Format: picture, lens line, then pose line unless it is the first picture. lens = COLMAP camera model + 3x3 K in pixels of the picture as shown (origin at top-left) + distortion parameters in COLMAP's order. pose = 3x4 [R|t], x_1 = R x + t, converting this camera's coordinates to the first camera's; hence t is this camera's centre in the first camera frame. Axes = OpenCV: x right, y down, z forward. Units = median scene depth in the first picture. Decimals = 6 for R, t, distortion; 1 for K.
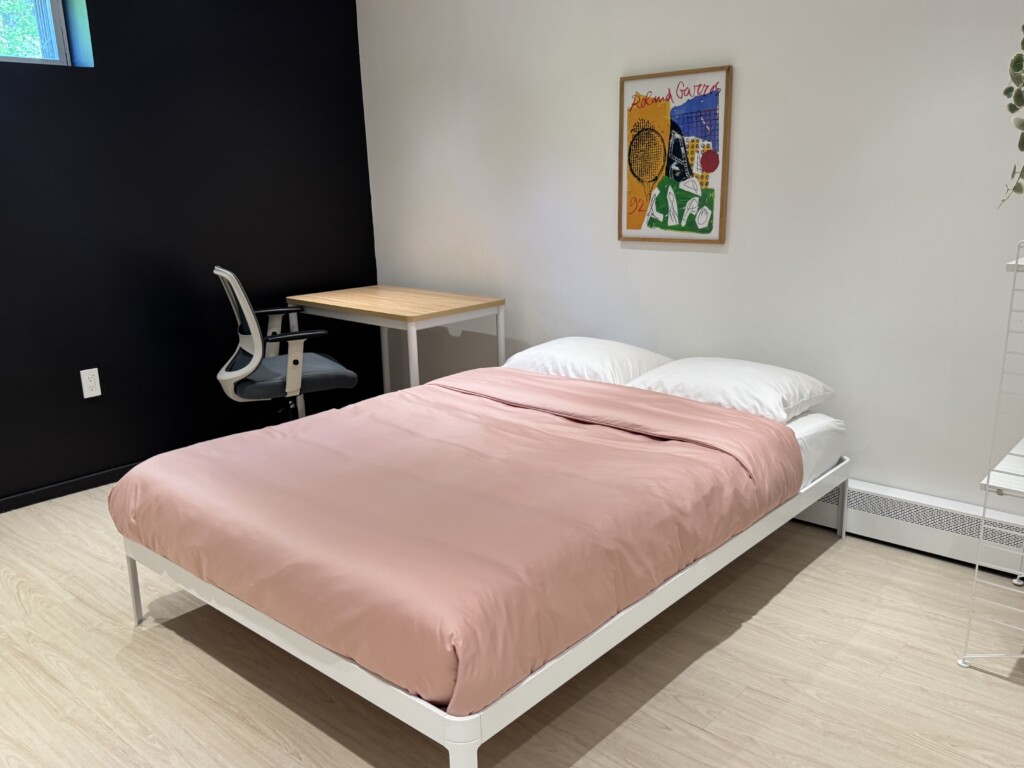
lens RADIAL K [[836.9, 0, 511.9], [0, 836.9, 385.4], [0, 0, 1]] dist [0.004442, 0.000754]
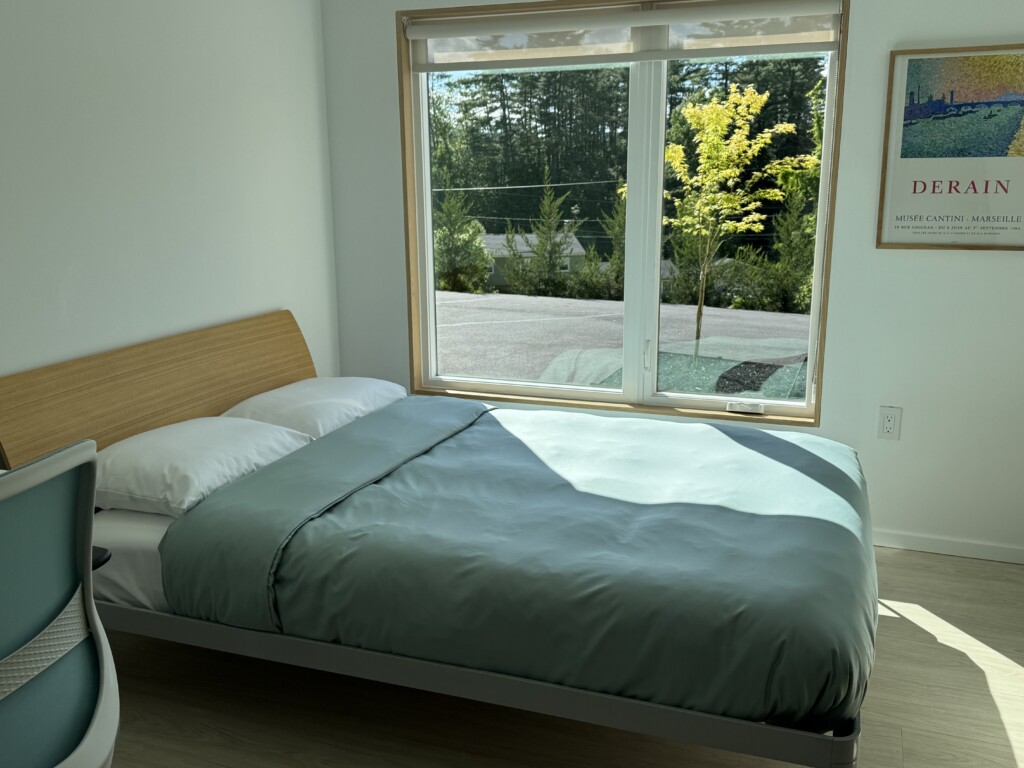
lens RADIAL K [[909.7, 0, 512.1], [0, 909.7, 375.1], [0, 0, 1]] dist [0.006184, -0.007137]
pose [[0.935140, -0.059423, 0.349259, -0.549362], [0.073072, 0.996987, -0.026022, -0.053695], [-0.346660, 0.049856, 0.936665, 0.307407]]
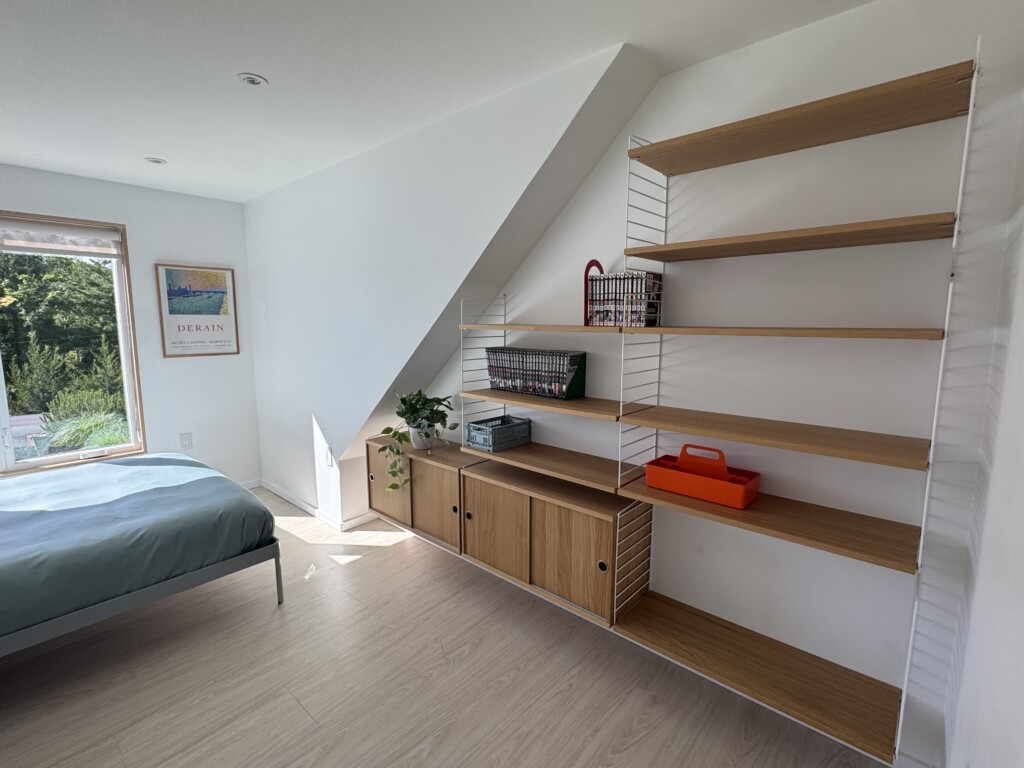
lens RADIAL K [[479.7, 0, 510.7], [0, 479.7, 380.5], [0, 0, 1]] dist [-0.000610, 0.000086]
pose [[0.006675, -0.107157, 0.994220, -0.856767], [0.239679, 0.965432, 0.102445, -0.064531], [-0.970829, 0.237610, 0.032127, 0.324972]]
